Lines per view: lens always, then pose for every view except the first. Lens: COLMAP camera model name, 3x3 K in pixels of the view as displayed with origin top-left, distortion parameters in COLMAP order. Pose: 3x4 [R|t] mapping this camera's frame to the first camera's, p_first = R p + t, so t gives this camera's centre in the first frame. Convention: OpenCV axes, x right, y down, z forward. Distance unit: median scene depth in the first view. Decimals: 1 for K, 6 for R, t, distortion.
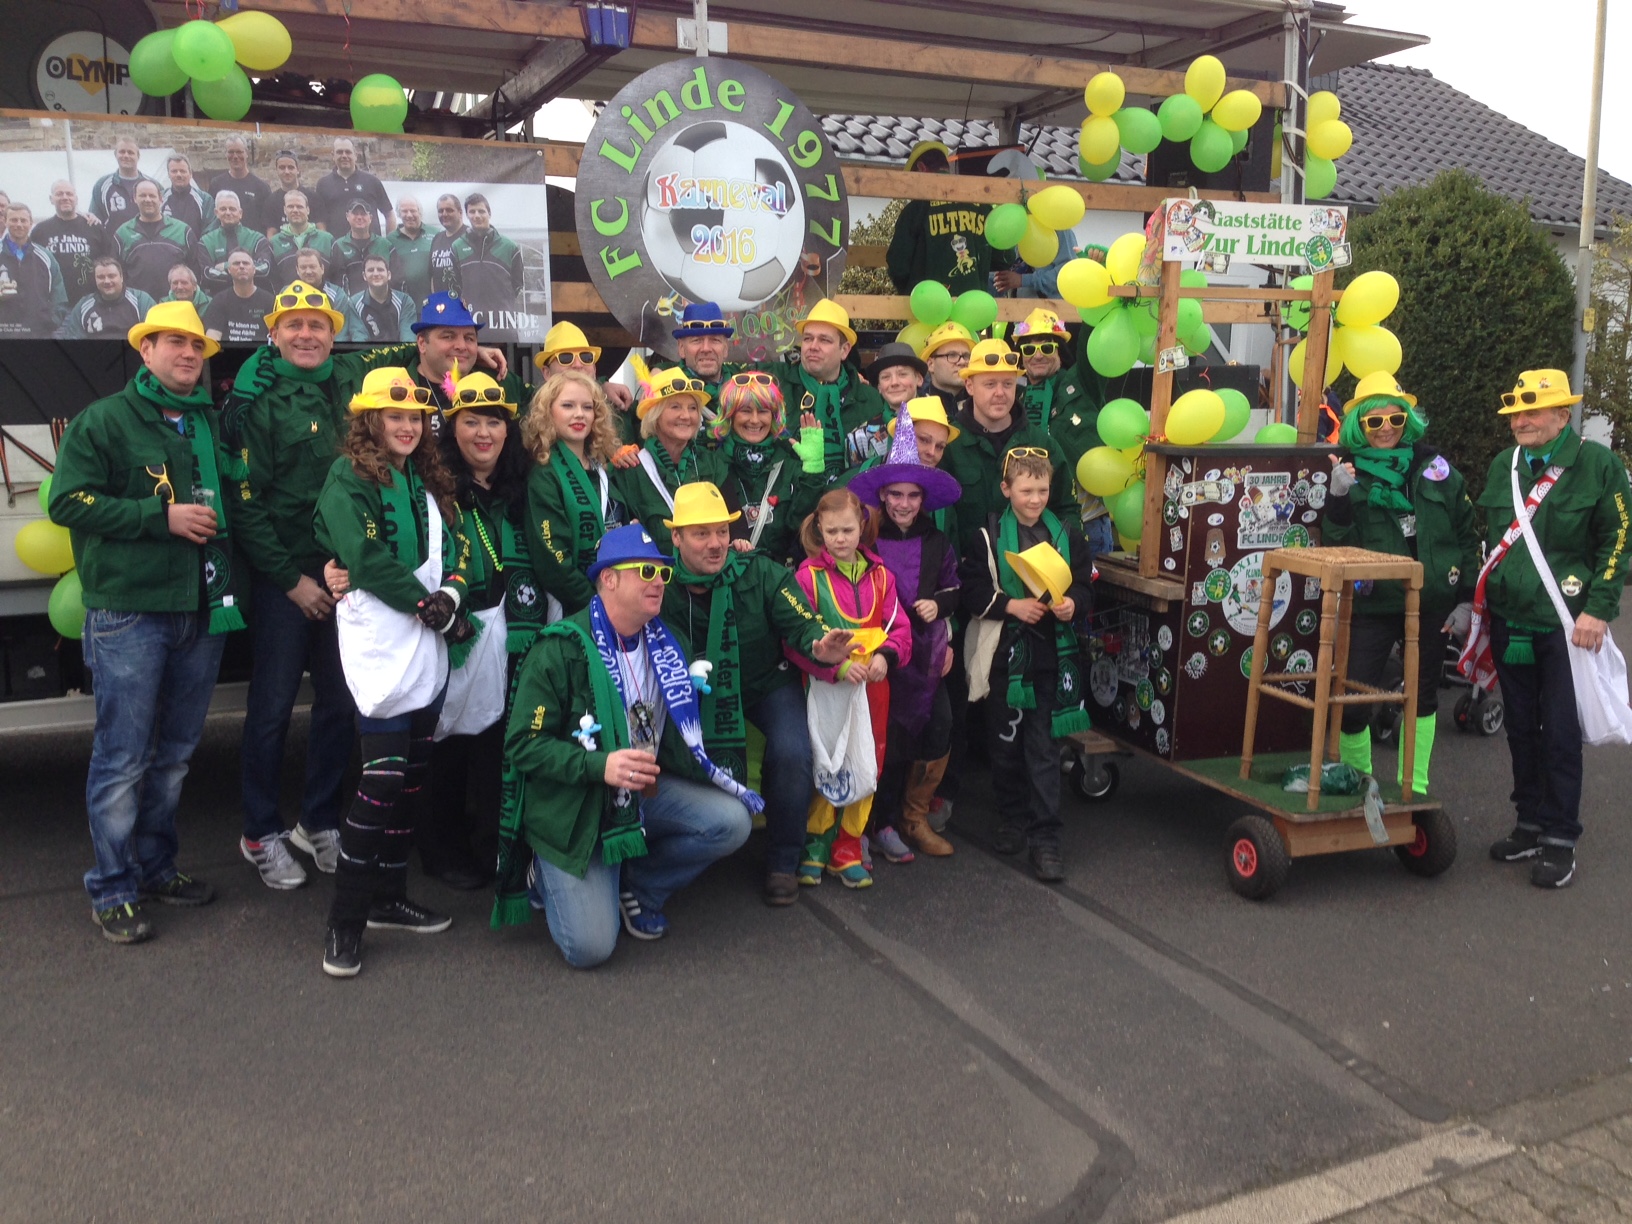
lens RADIAL K [[1375.5, 0, 816.0], [0, 1375.5, 612.0], [0, 0, 1]] dist [0.104430, -0.158945]
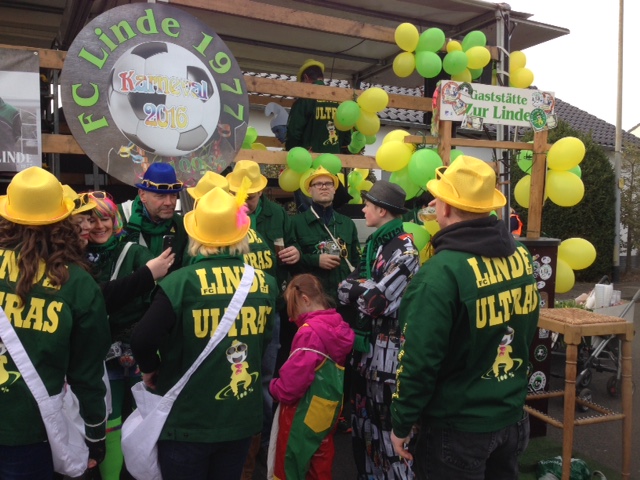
lens RADIAL K [[492.2, 0, 285.2], [0, 492.2, 229.9], [0, 0, 1]] dist [0.164082, -0.228201]
pose [[0.999352, 0.000975, -0.035990, 0.103429], [-0.005596, 0.991690, -0.128526, -0.062839], [0.035566, 0.128644, 0.991053, 0.480415]]
